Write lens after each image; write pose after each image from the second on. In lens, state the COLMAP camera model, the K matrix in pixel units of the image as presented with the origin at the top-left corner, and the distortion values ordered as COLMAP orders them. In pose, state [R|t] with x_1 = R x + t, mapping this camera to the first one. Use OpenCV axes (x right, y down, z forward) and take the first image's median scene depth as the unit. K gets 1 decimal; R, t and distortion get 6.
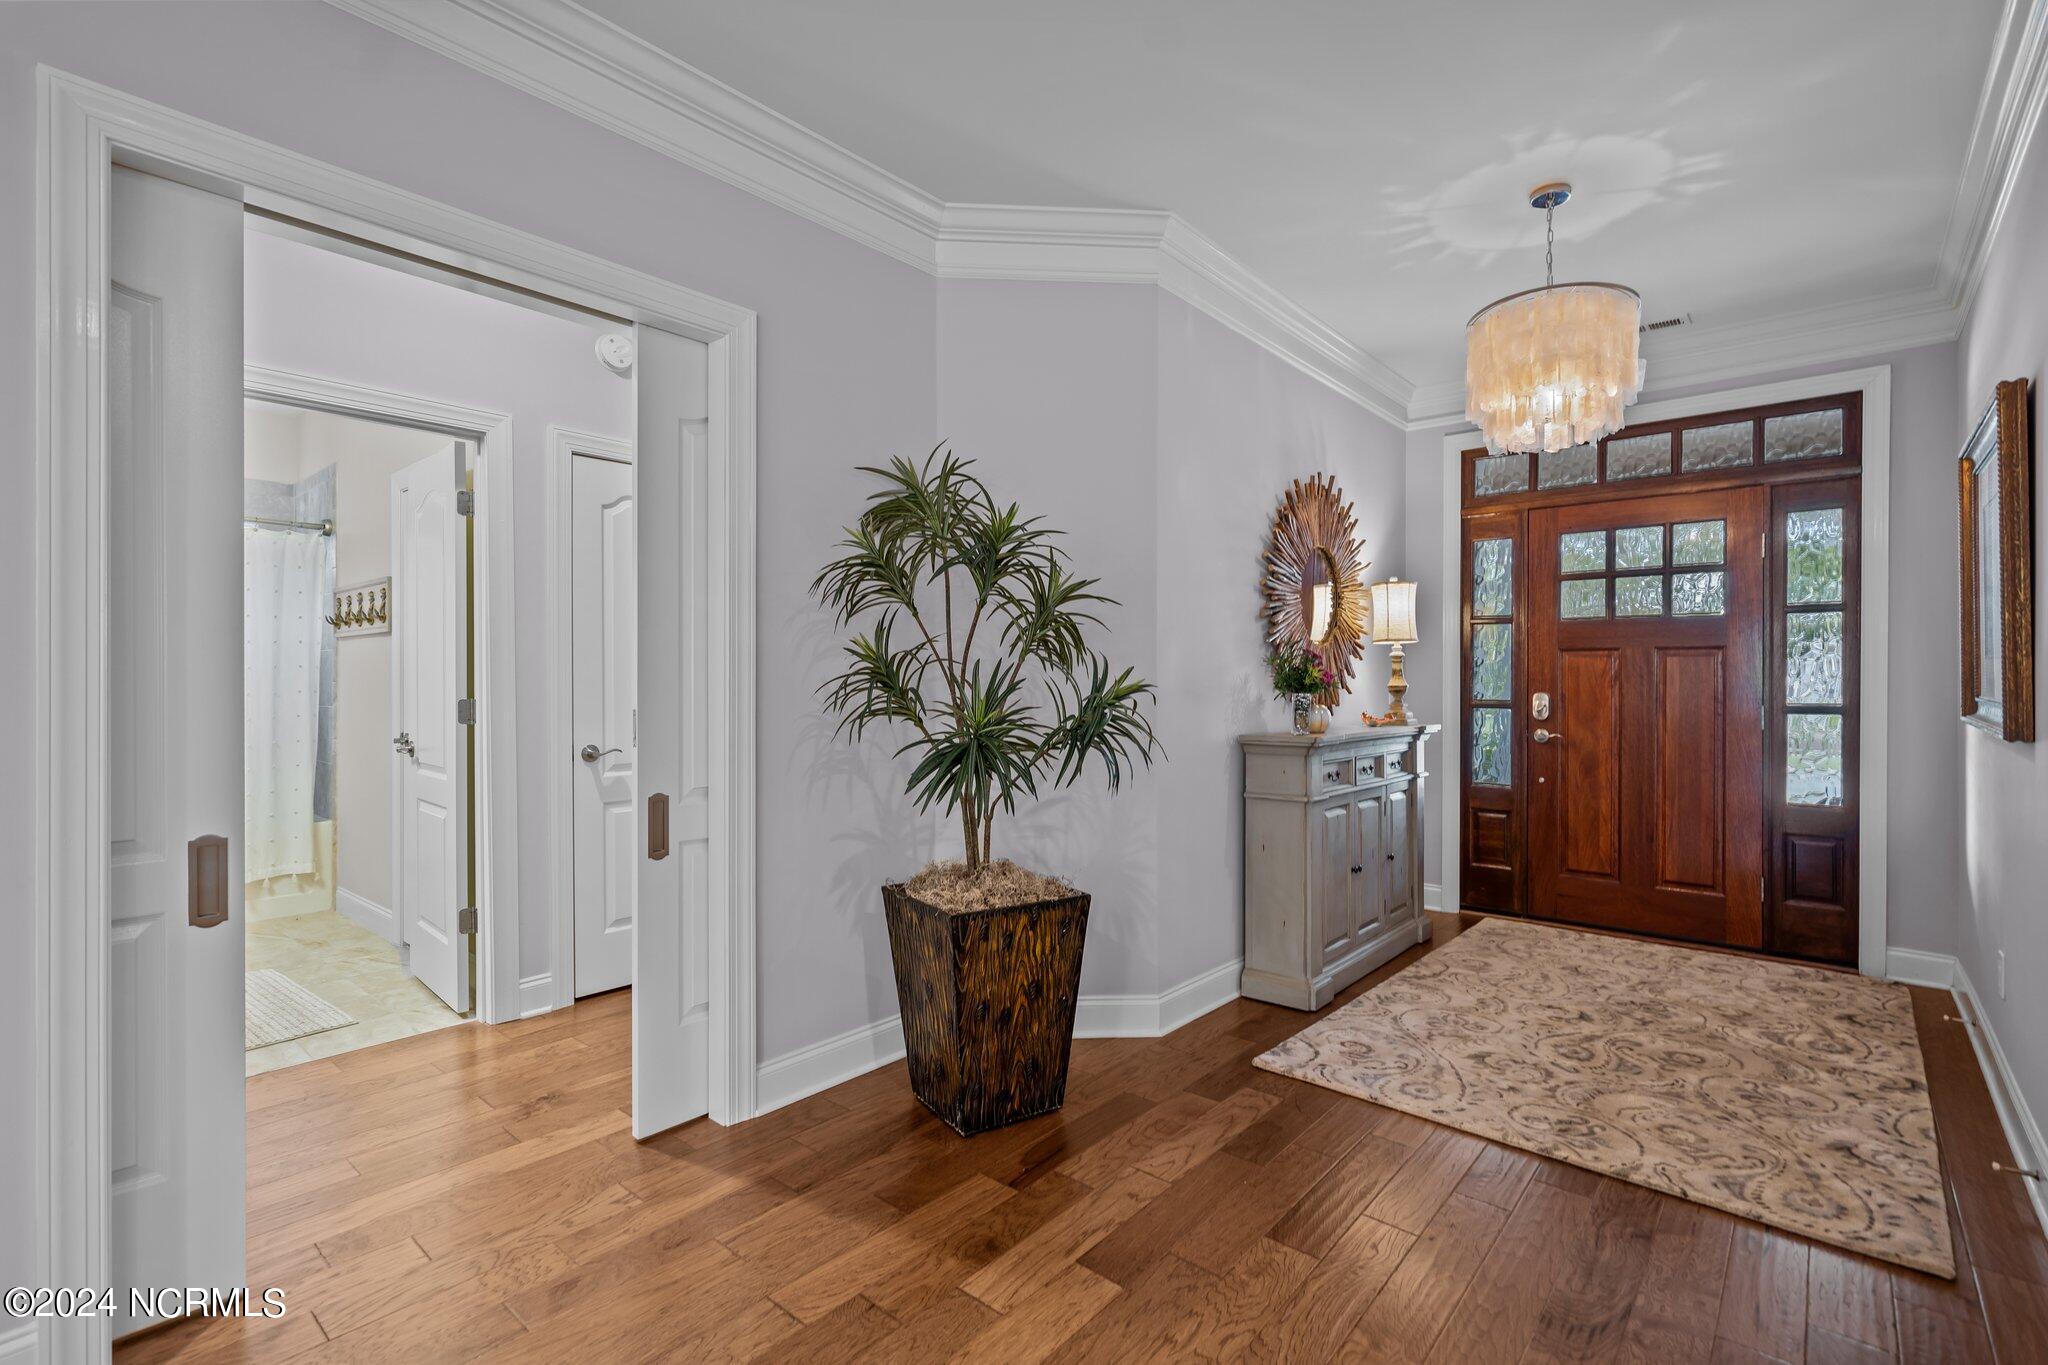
lens RADIAL K [[937.4, 0, 1037.5], [0, 937.4, 684.9], [0, 0, 1]] dist [-0.001797, -0.000328]
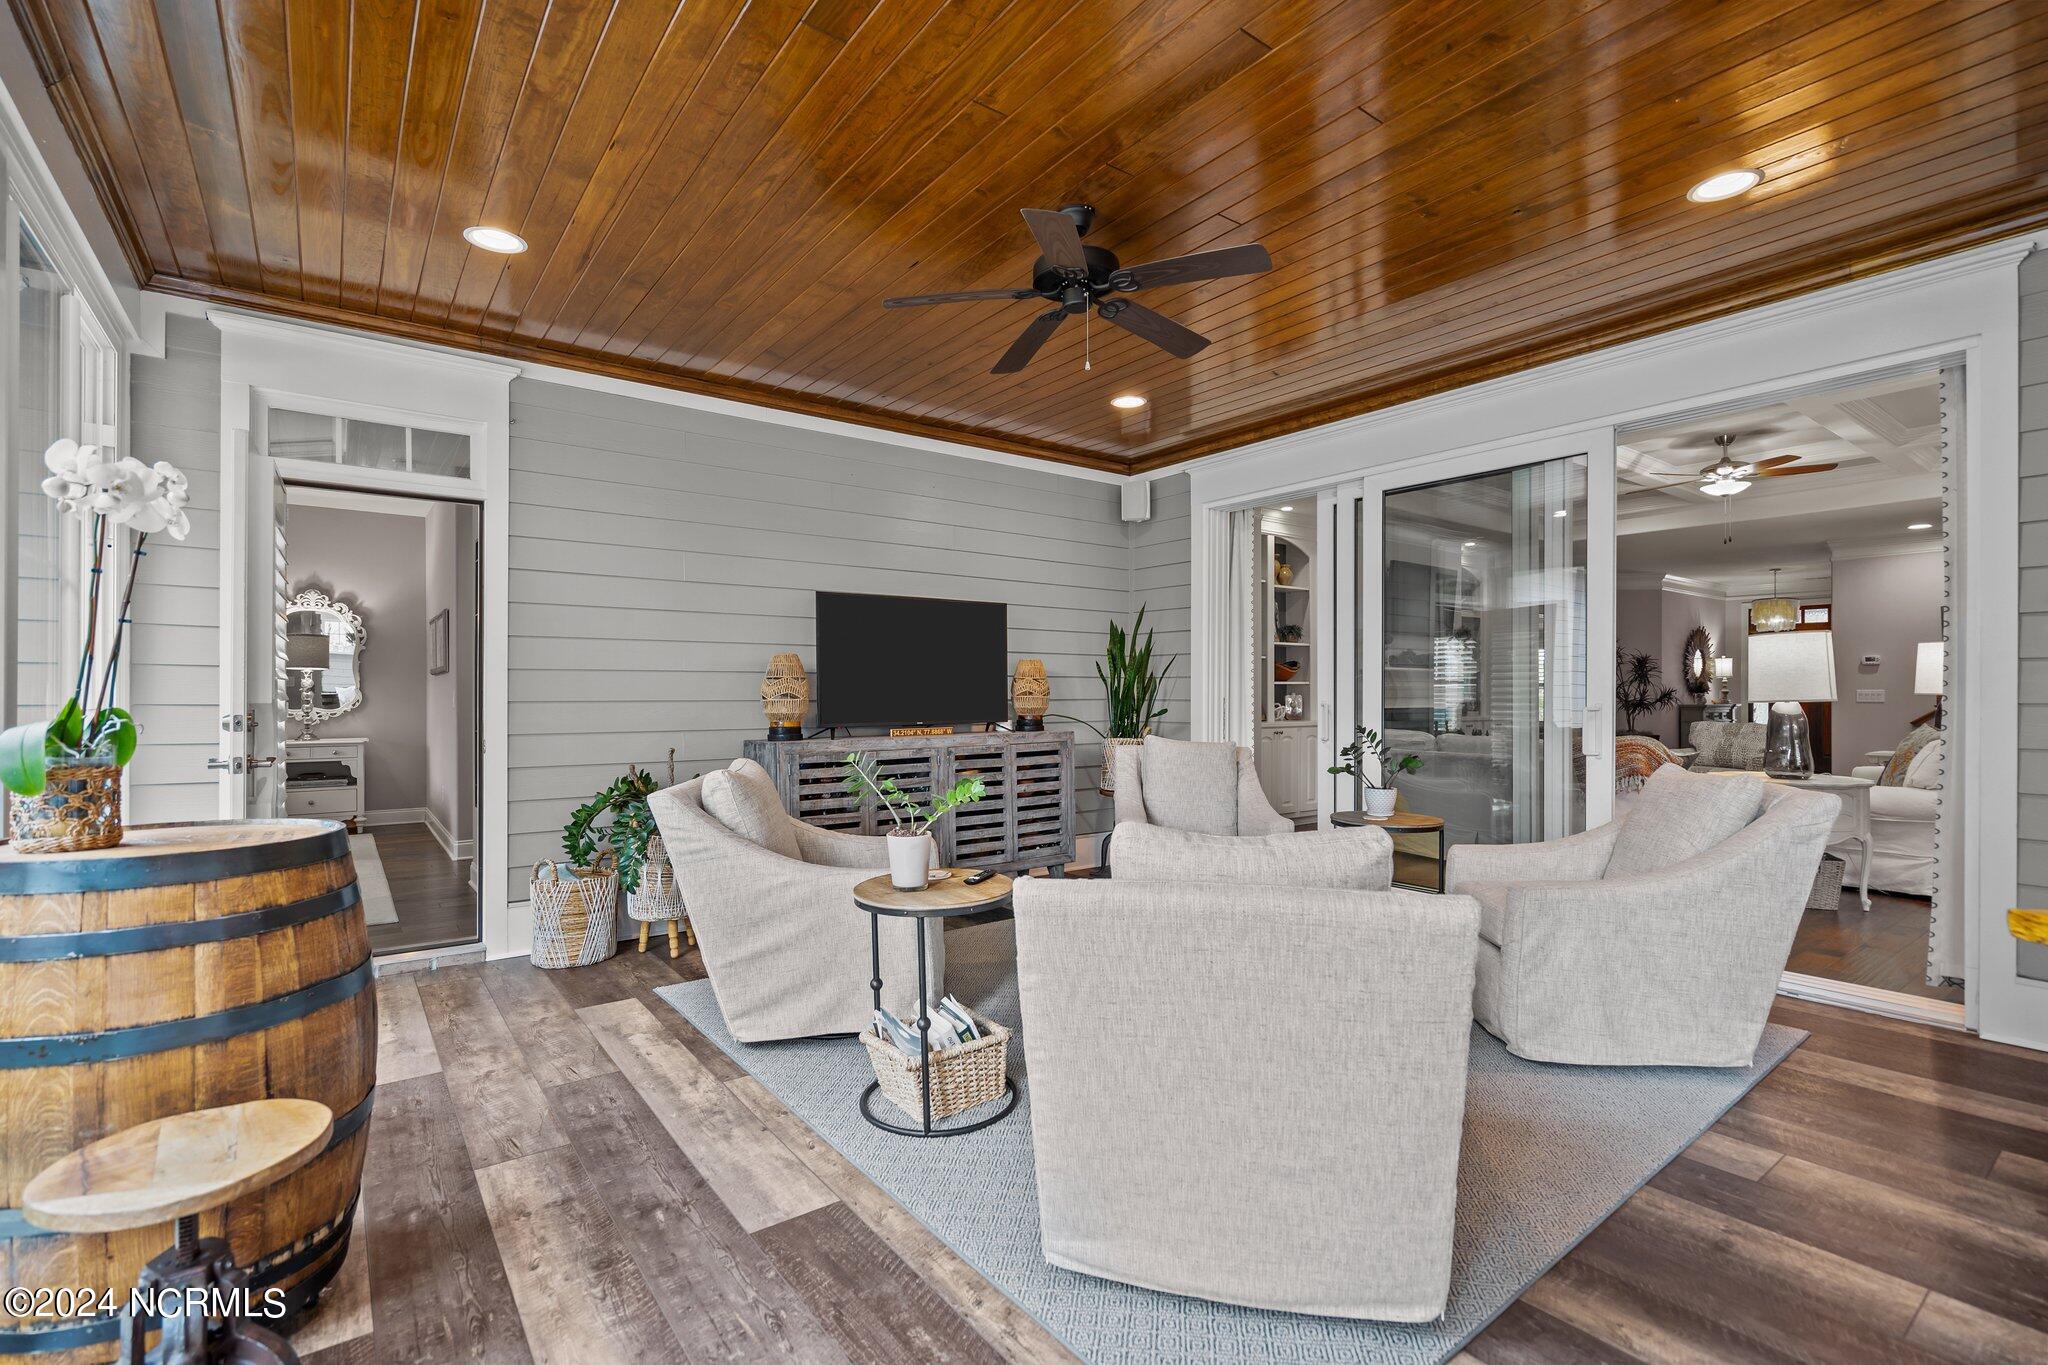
lens RADIAL K [[937.4, 0, 1022.2], [0, 937.4, 683.0], [0, 0, 1]] dist [-0.001797, -0.000328]
pose [[0.974237, 0.003651, -0.225498, -1.214891], [-0.005413, 0.999959, -0.007197, 0.008447], [0.225463, 0.008232, 0.974217, -2.612824]]
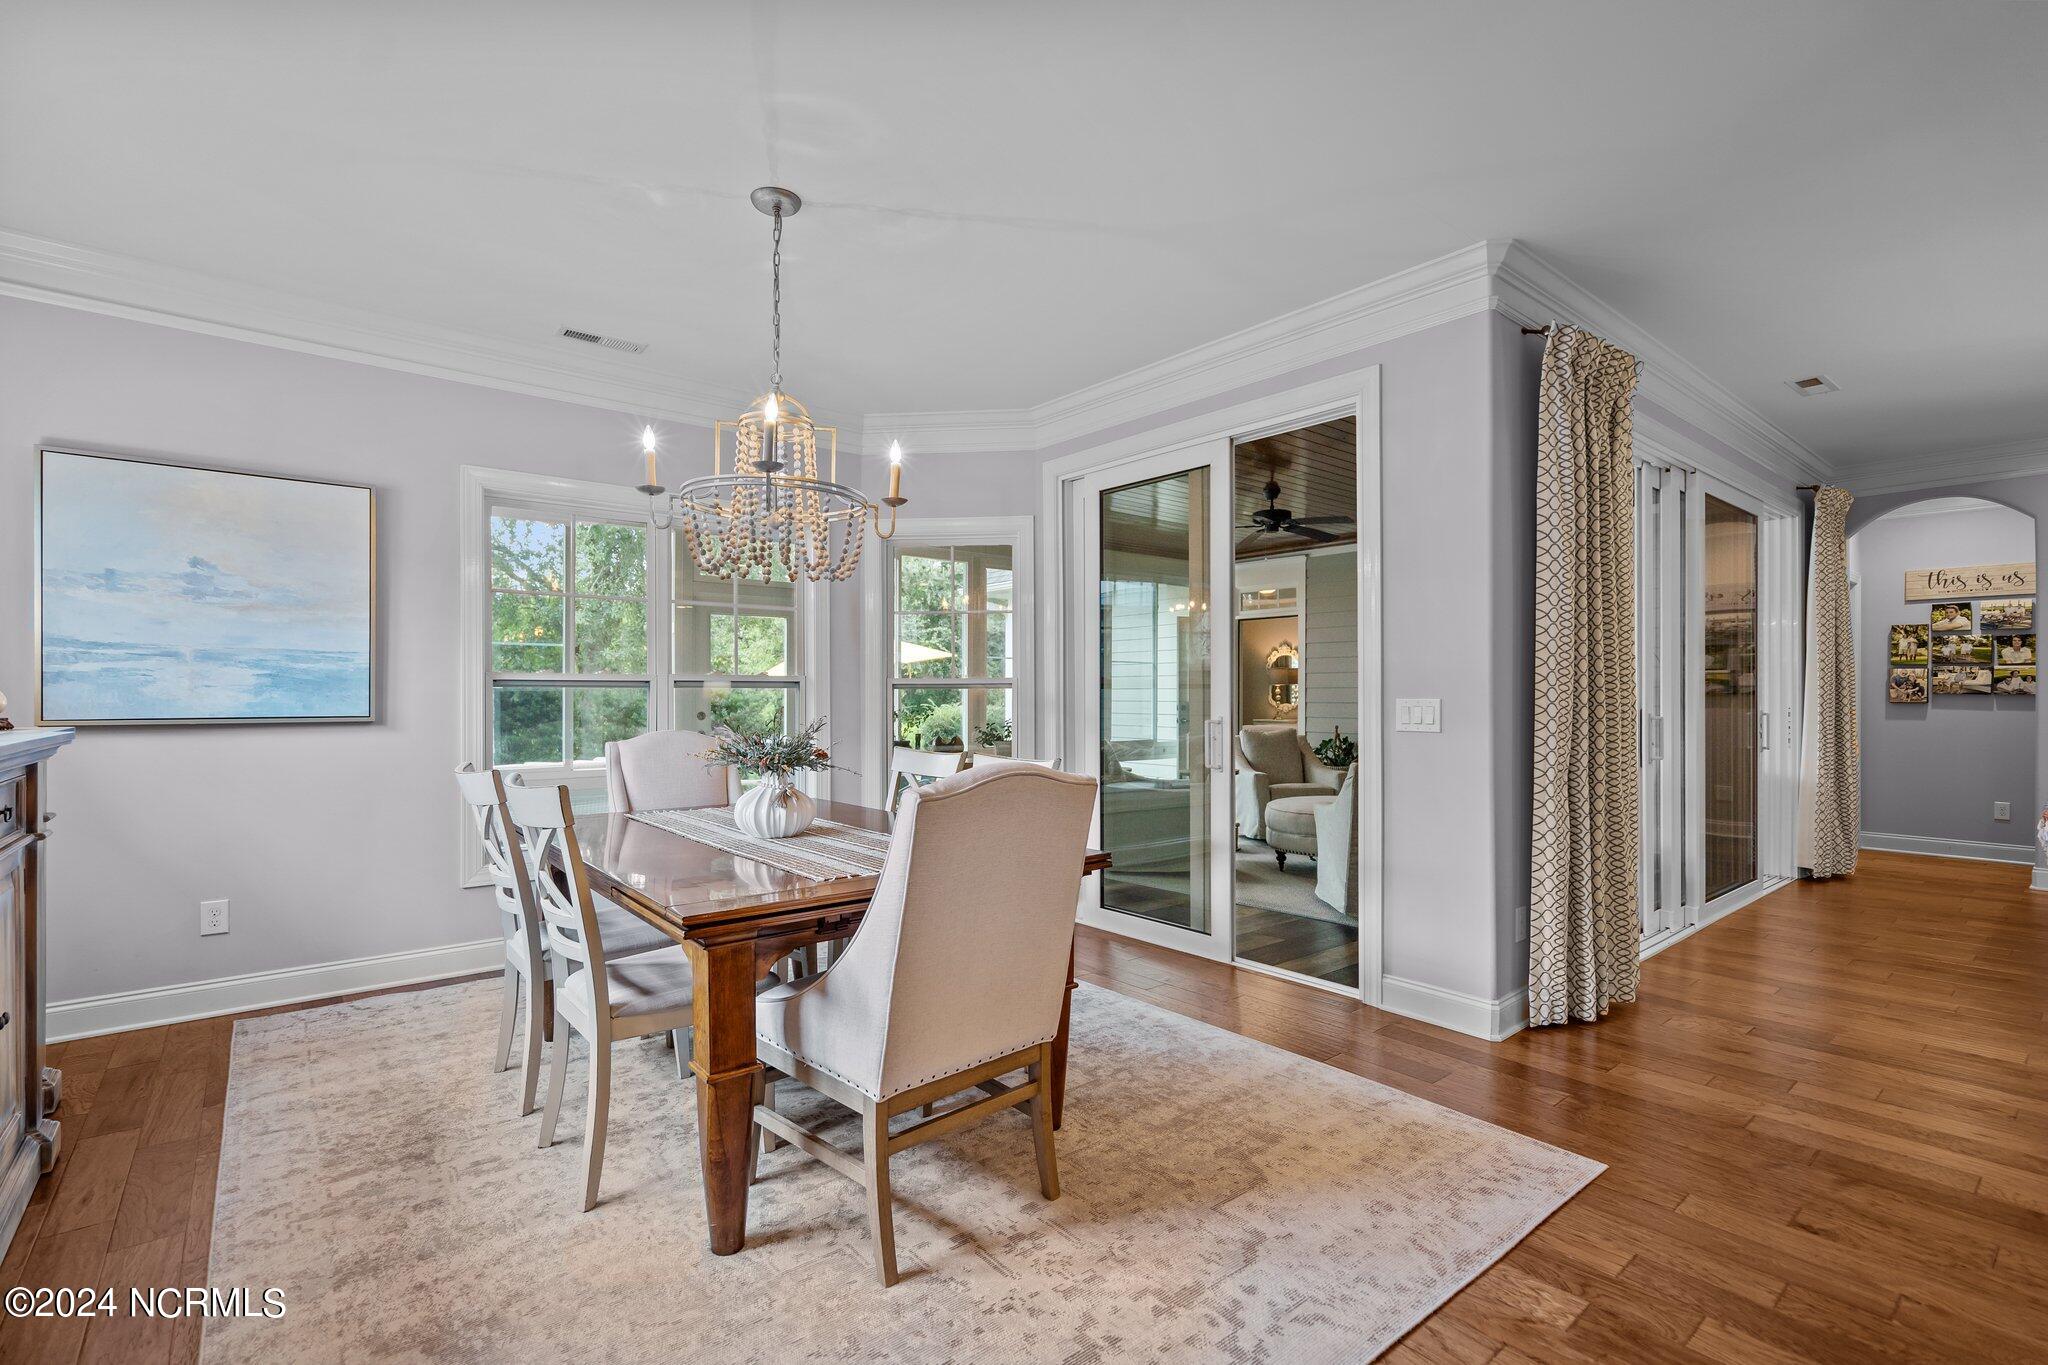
lens RADIAL K [[937.4, 0, 1027.4], [0, 937.4, 694.7], [0, 0, 1]] dist [-0.001797, -0.000328]
pose [[-0.183203, 0.002416, -0.983072, 0.400445], [-0.003282, 0.999990, 0.003069, 0.000991], [0.983070, 0.003789, -0.183193, -1.995997]]
